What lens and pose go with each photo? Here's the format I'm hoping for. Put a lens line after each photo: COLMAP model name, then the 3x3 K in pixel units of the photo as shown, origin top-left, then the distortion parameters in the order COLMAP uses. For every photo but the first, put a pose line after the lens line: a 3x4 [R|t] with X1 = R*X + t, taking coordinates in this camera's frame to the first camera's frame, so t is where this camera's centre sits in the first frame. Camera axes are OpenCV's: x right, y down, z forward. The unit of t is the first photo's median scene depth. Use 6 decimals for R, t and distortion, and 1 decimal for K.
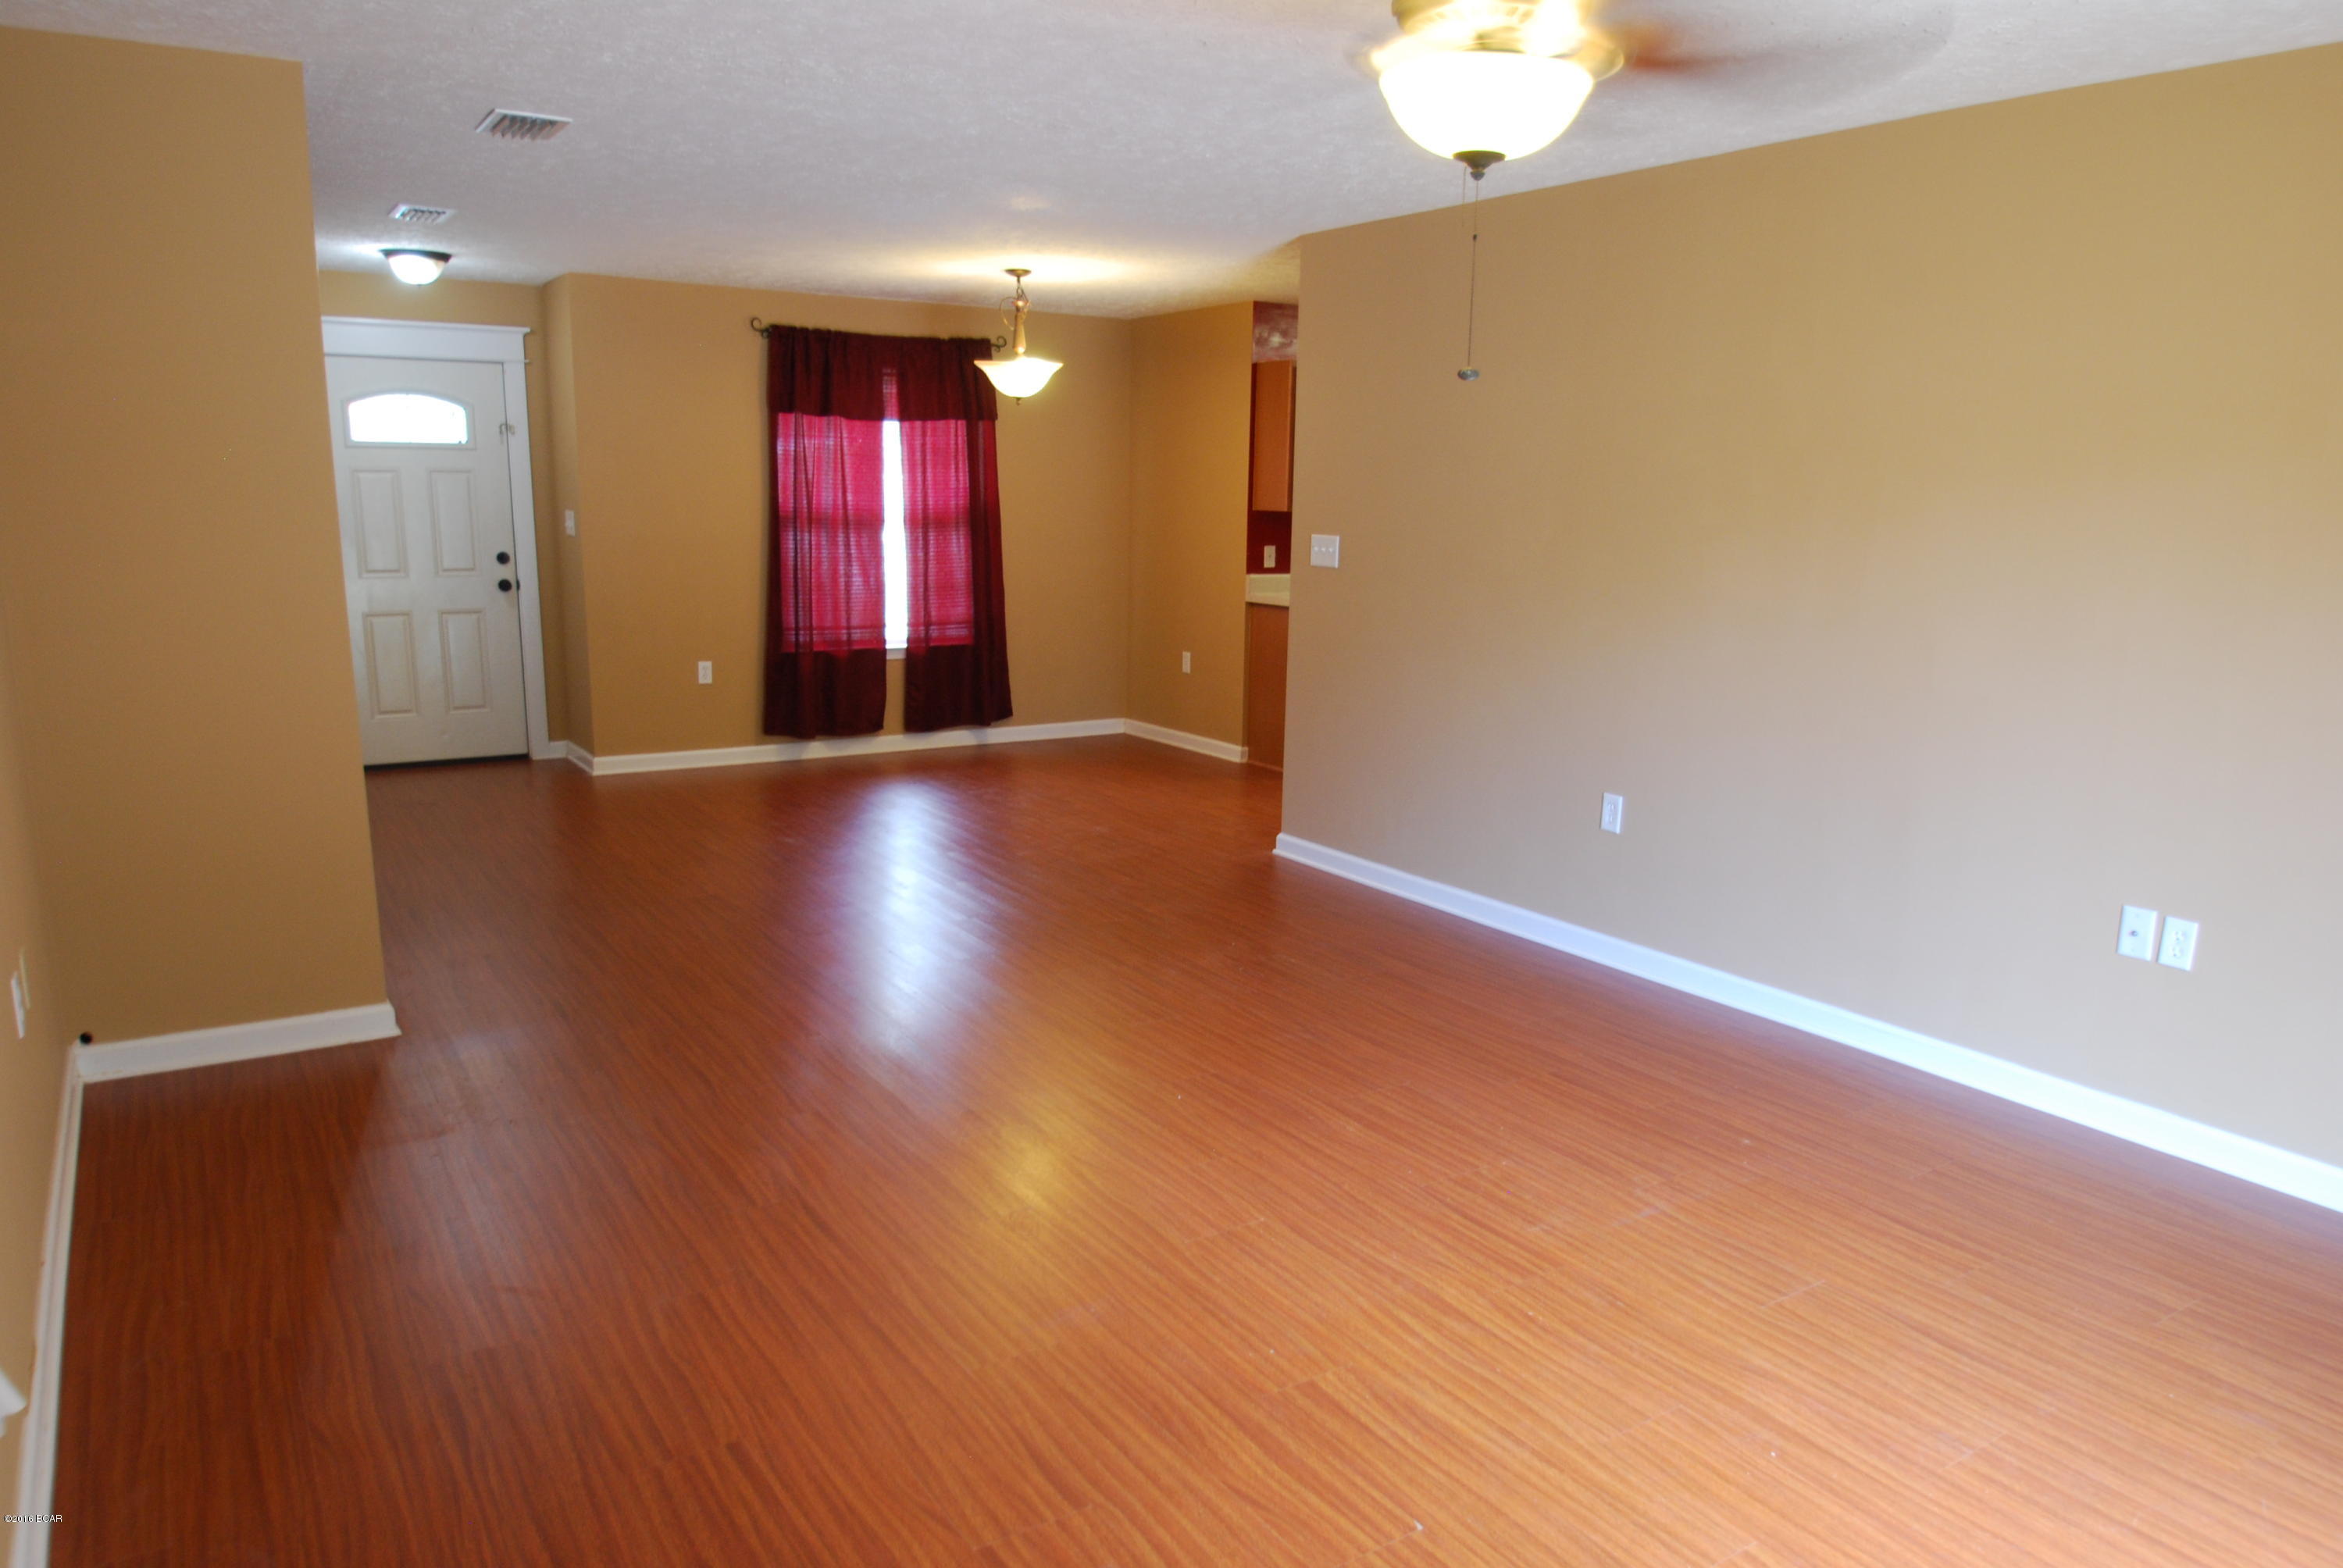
lens RADIAL K [[1564.0, 0, 1164.5], [0, 1564.0, 795.1], [0, 0, 1]] dist [-0.027386, -0.007973]
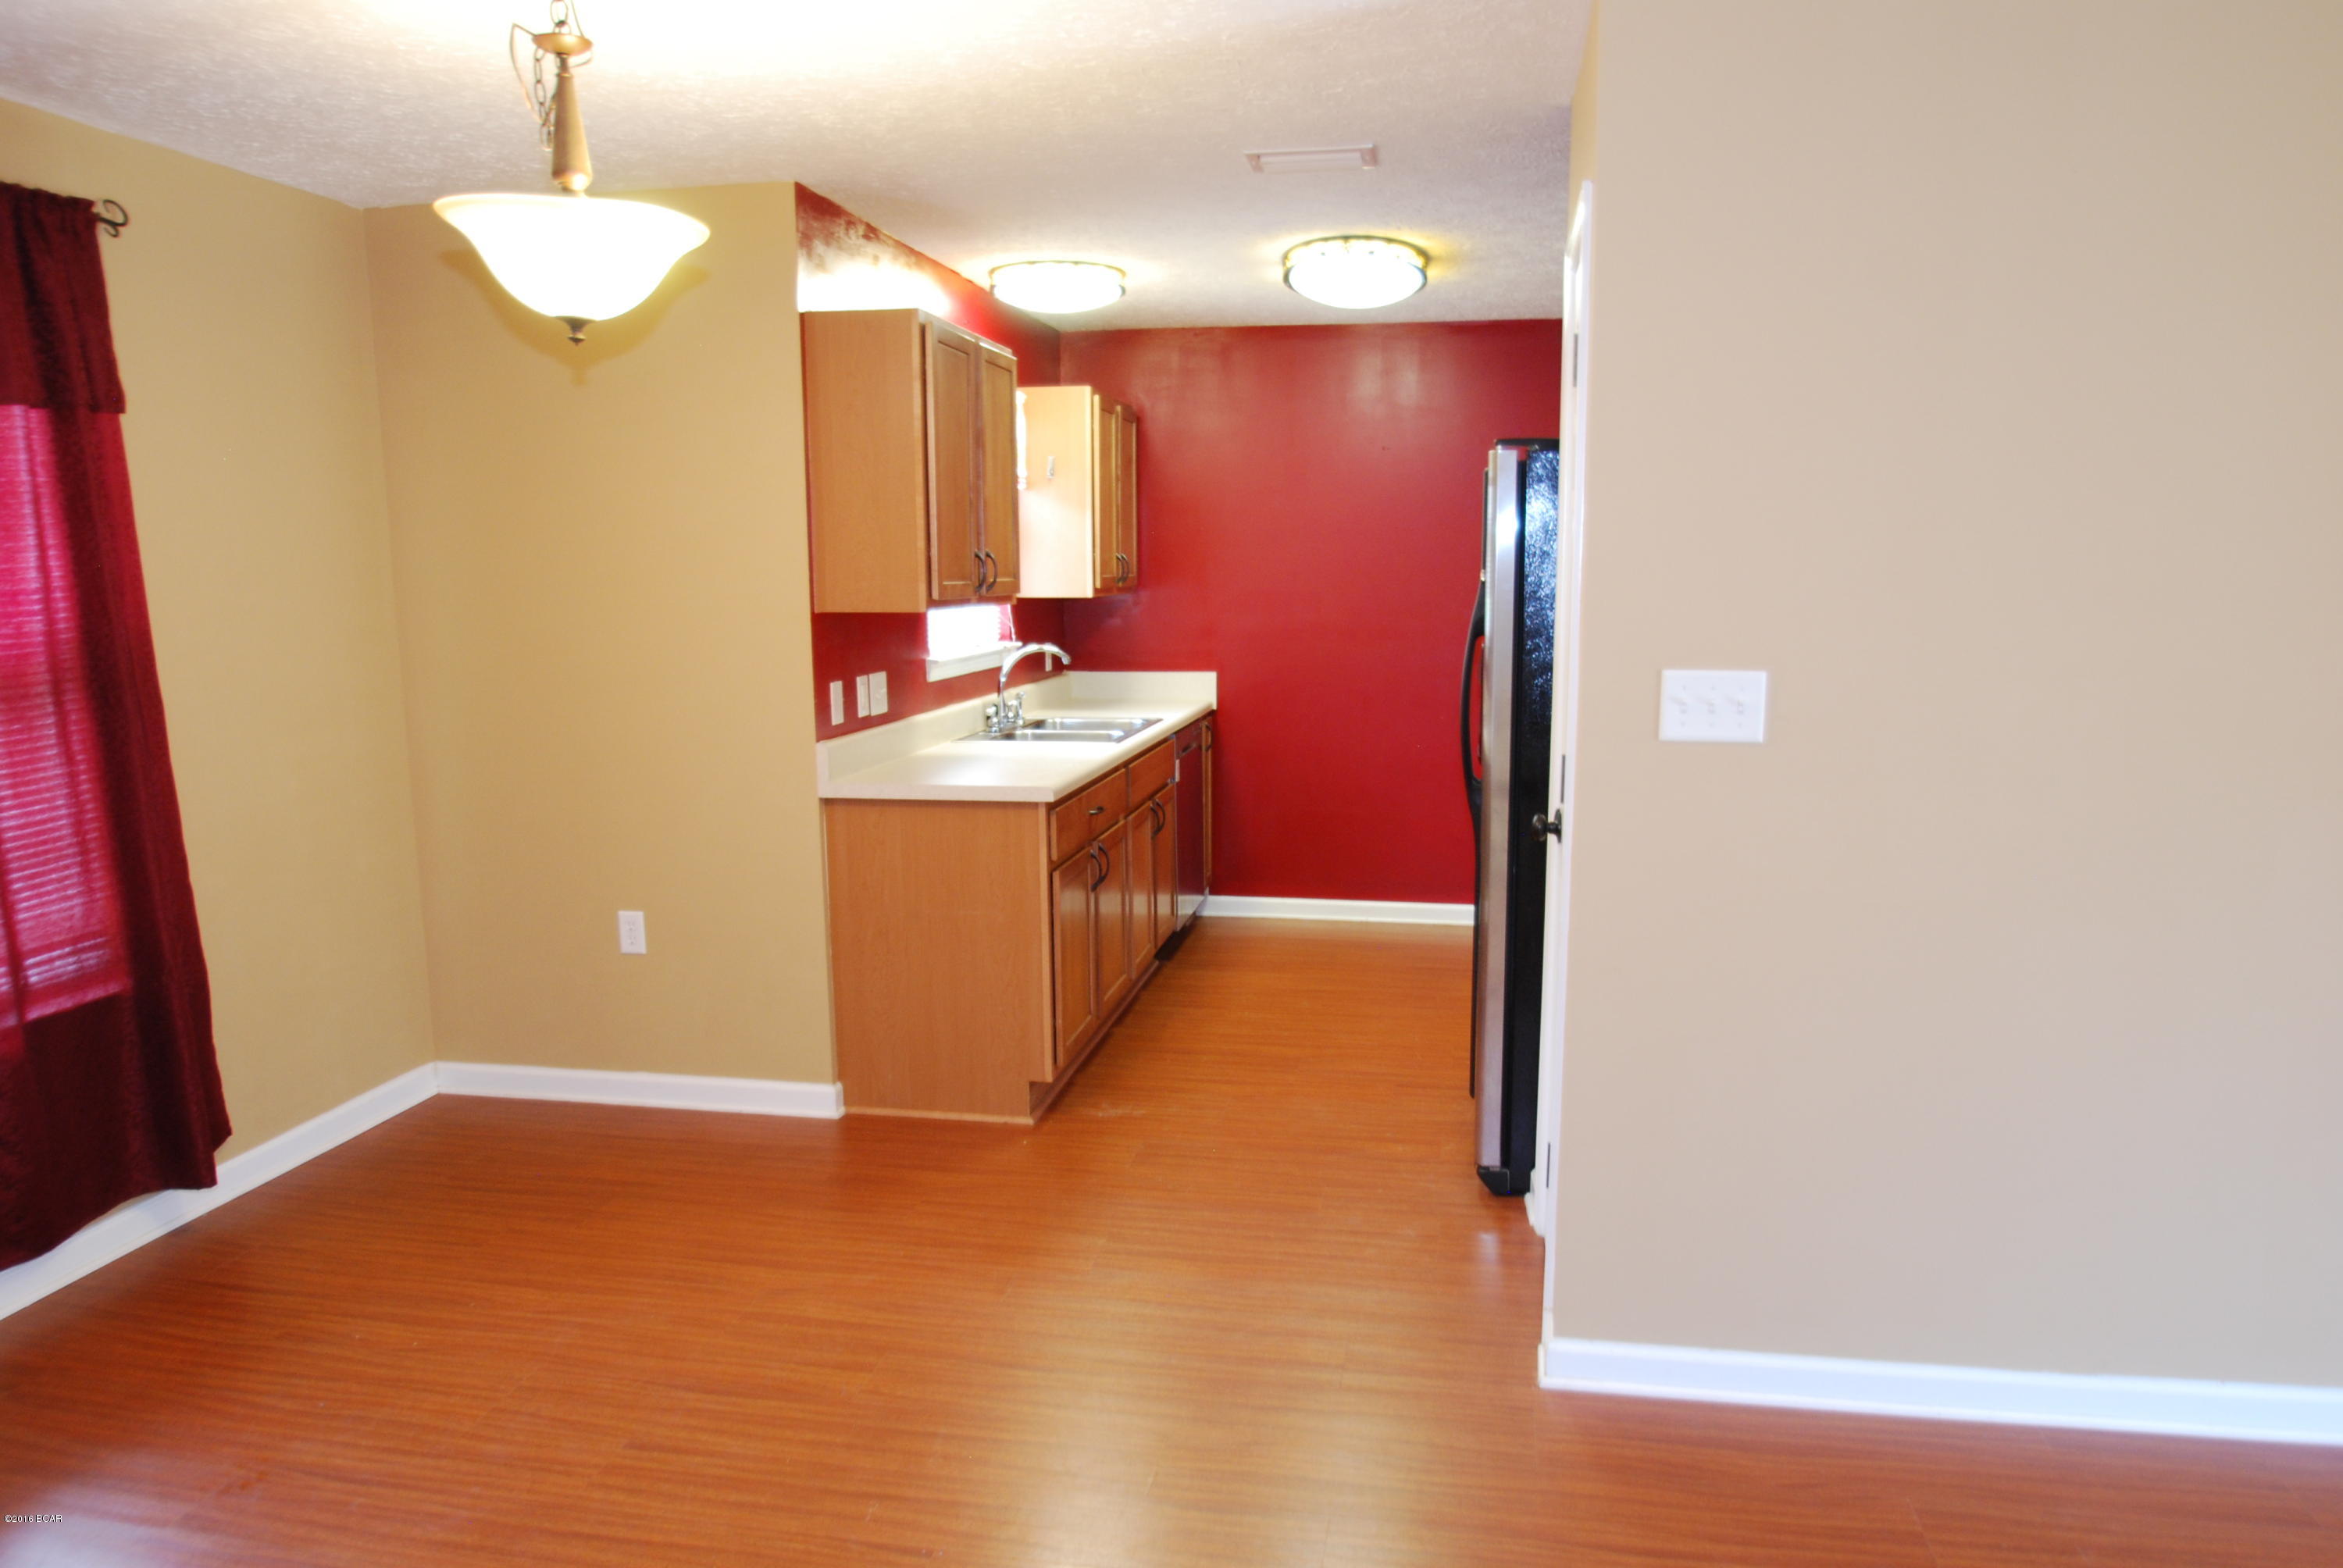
lens RADIAL K [[1564.0, 0, 1181.5], [0, 1564.0, 787.5], [0, 0, 1]] dist [-0.027386, -0.007973]
pose [[0.680339, -0.122161, 0.722644, -0.234346], [0.157854, 0.987293, 0.018286, -0.122785], [-0.715696, 0.101632, 0.690978, 0.602318]]
